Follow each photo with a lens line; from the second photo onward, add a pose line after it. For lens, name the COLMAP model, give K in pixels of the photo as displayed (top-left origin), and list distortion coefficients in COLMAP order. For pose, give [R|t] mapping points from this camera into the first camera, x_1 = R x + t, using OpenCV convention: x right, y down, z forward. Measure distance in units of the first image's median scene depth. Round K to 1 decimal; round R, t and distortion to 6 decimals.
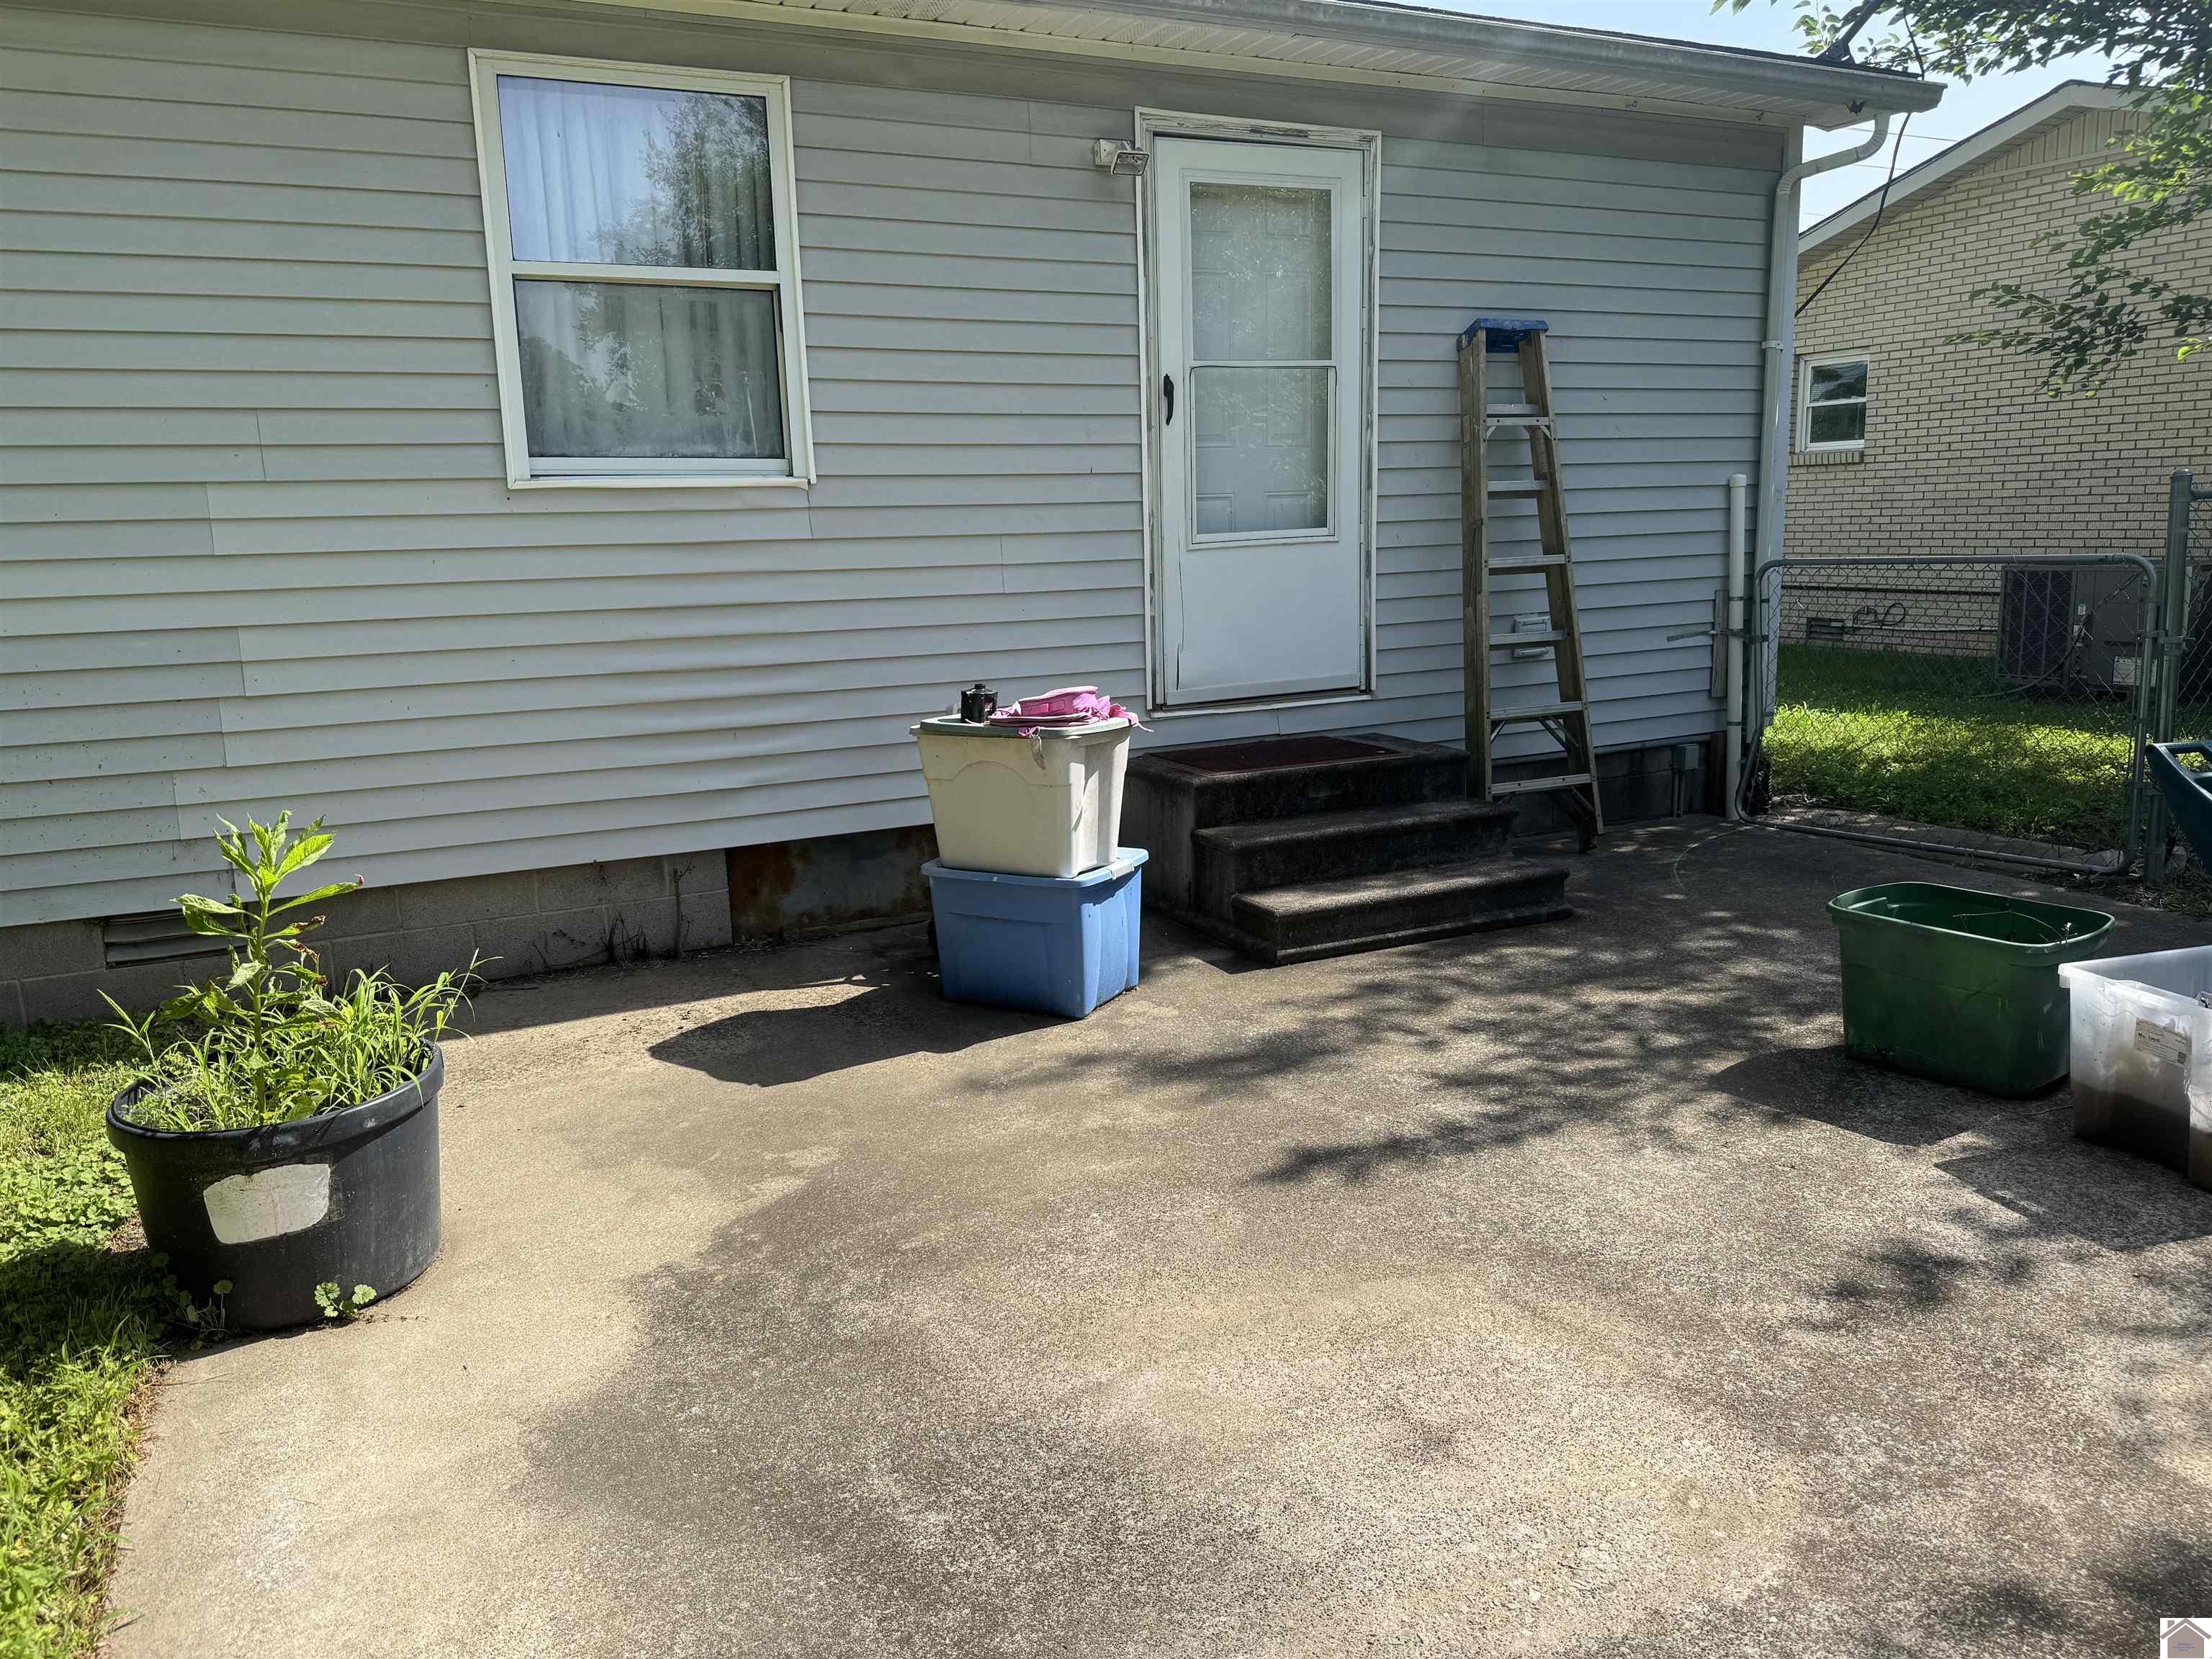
lens RADIAL K [[1571.0, 0, 1112.4], [0, 1571.0, 827.9], [0, 0, 1]] dist [0.066819, -0.089239]
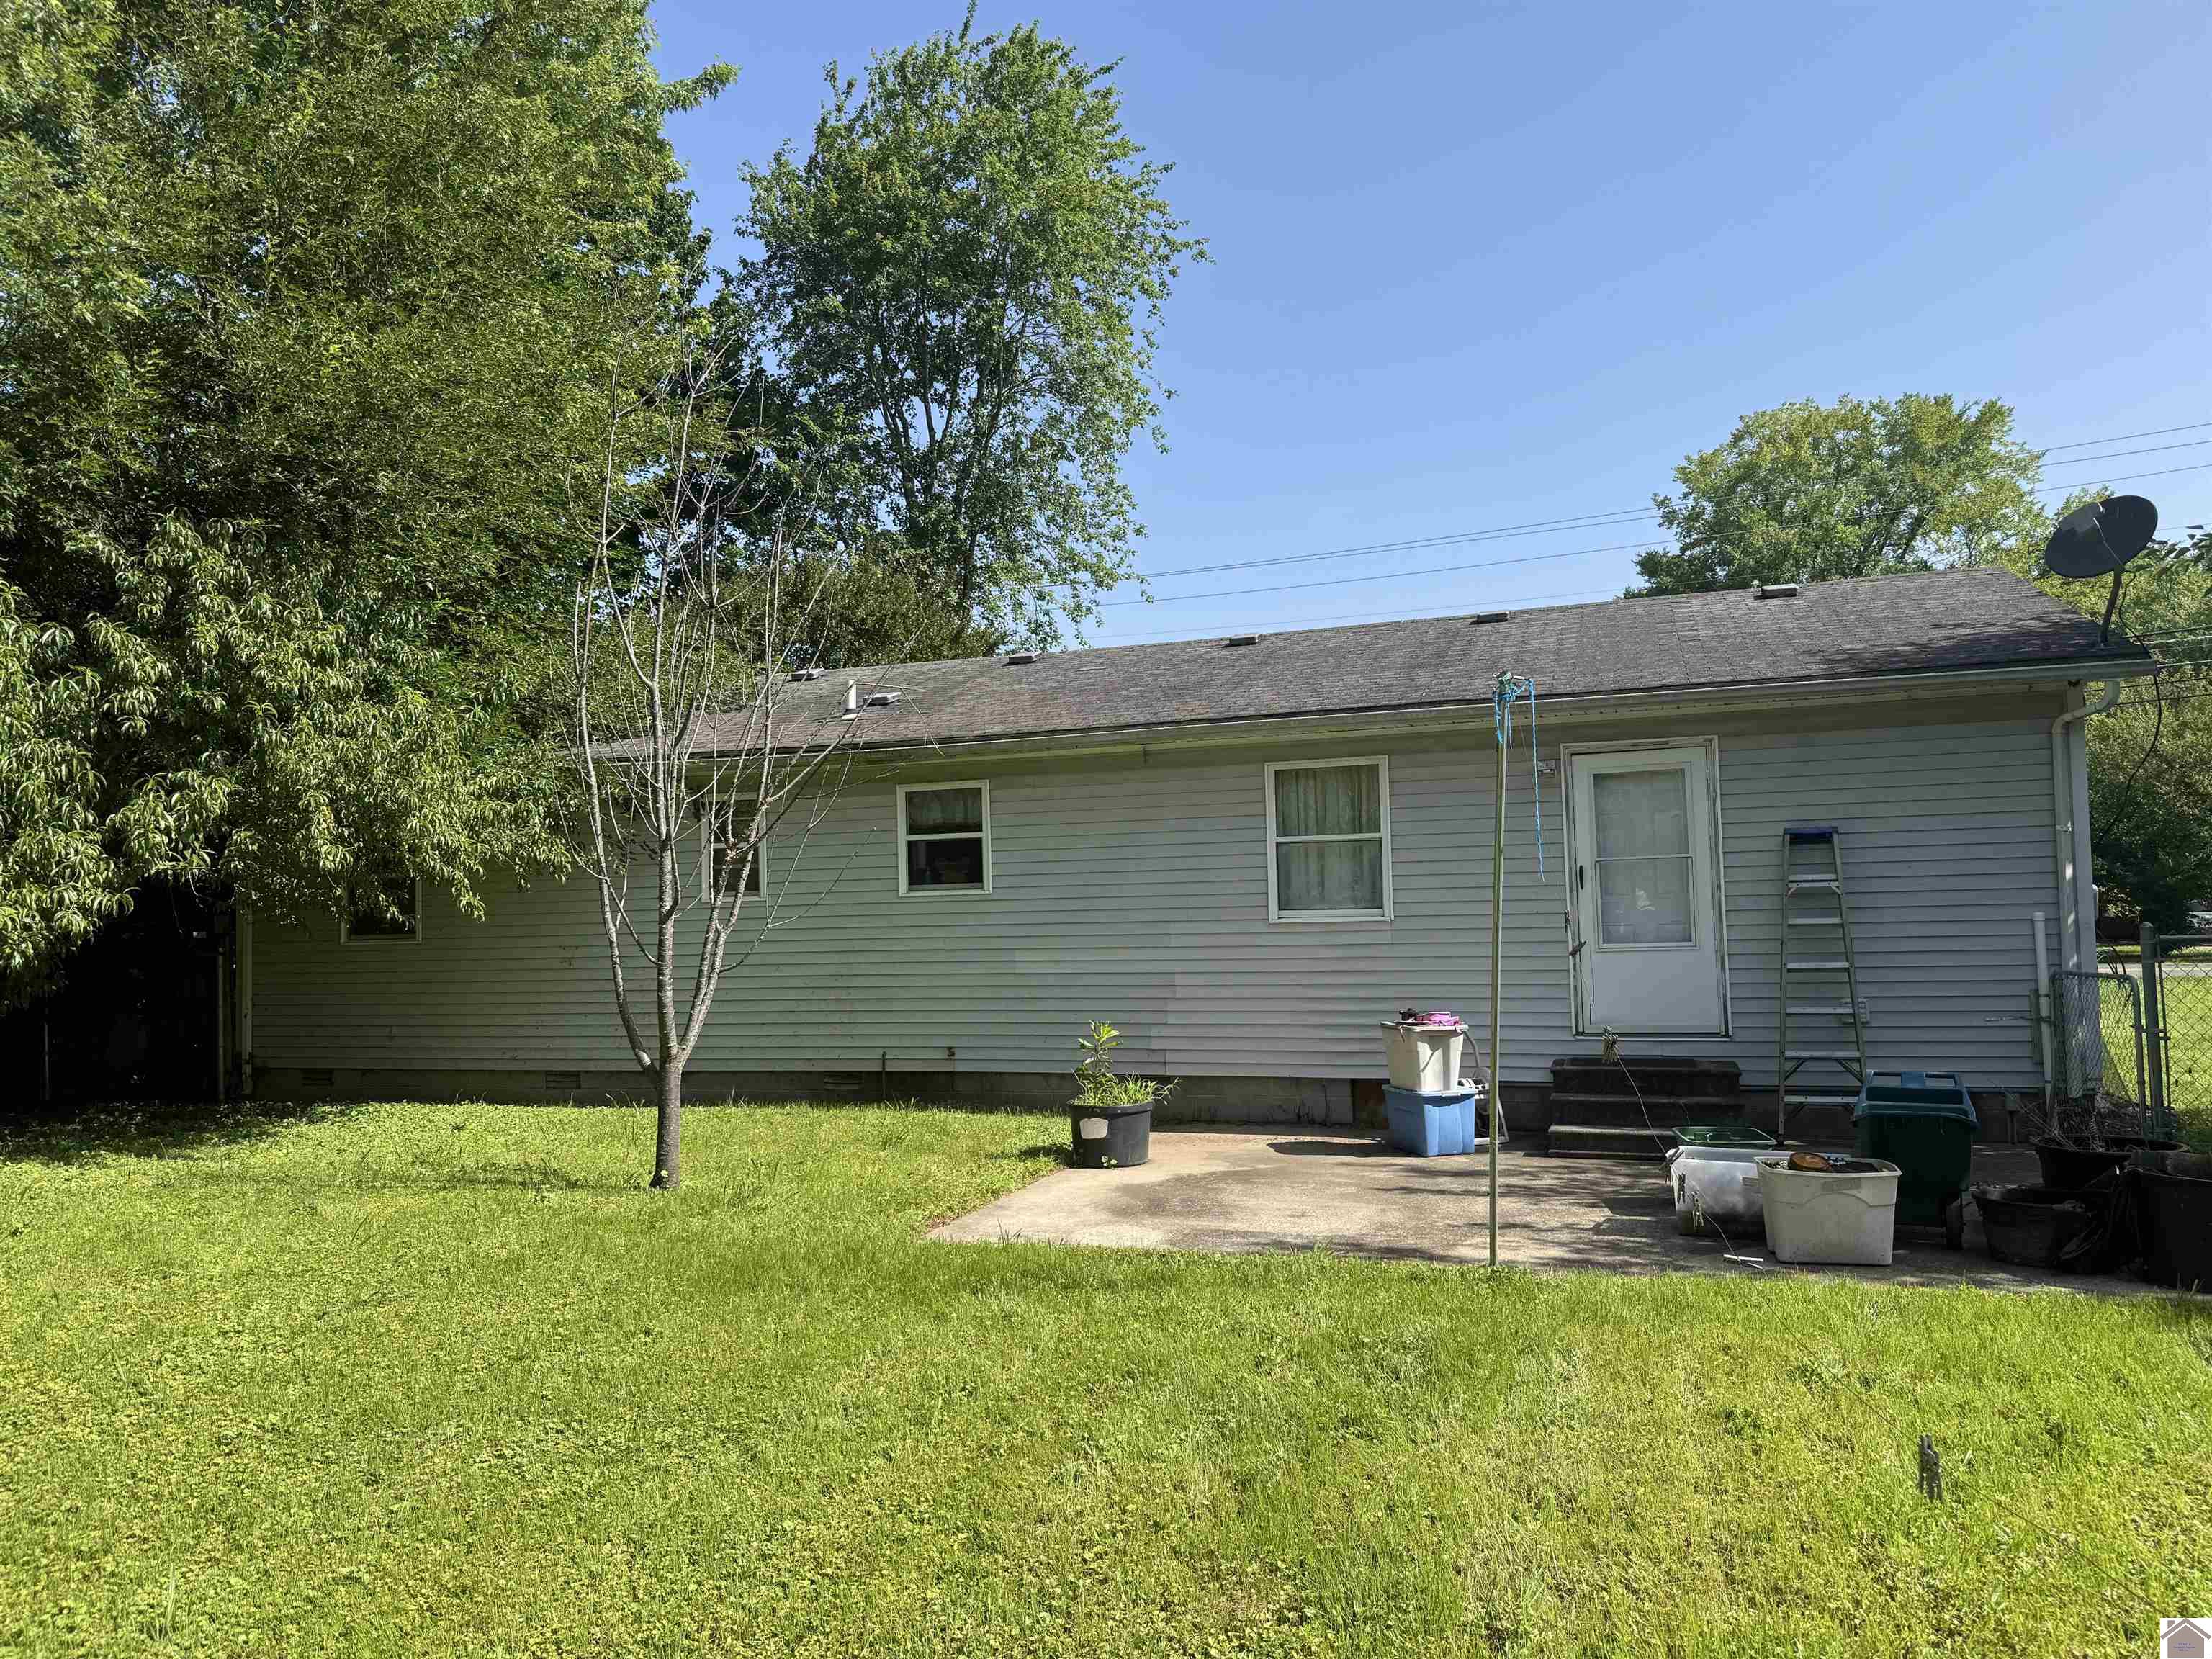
lens RADIAL K [[1571.0, 0, 1112.4], [0, 1571.0, 827.9], [0, 0, 1]] dist [0.066819, -0.089239]
pose [[0.720413, -0.024573, -0.693110, 0.969700], [-0.130831, 0.976614, -0.170609, 0.082370], [0.681094, 0.213589, 0.700350, -0.791285]]
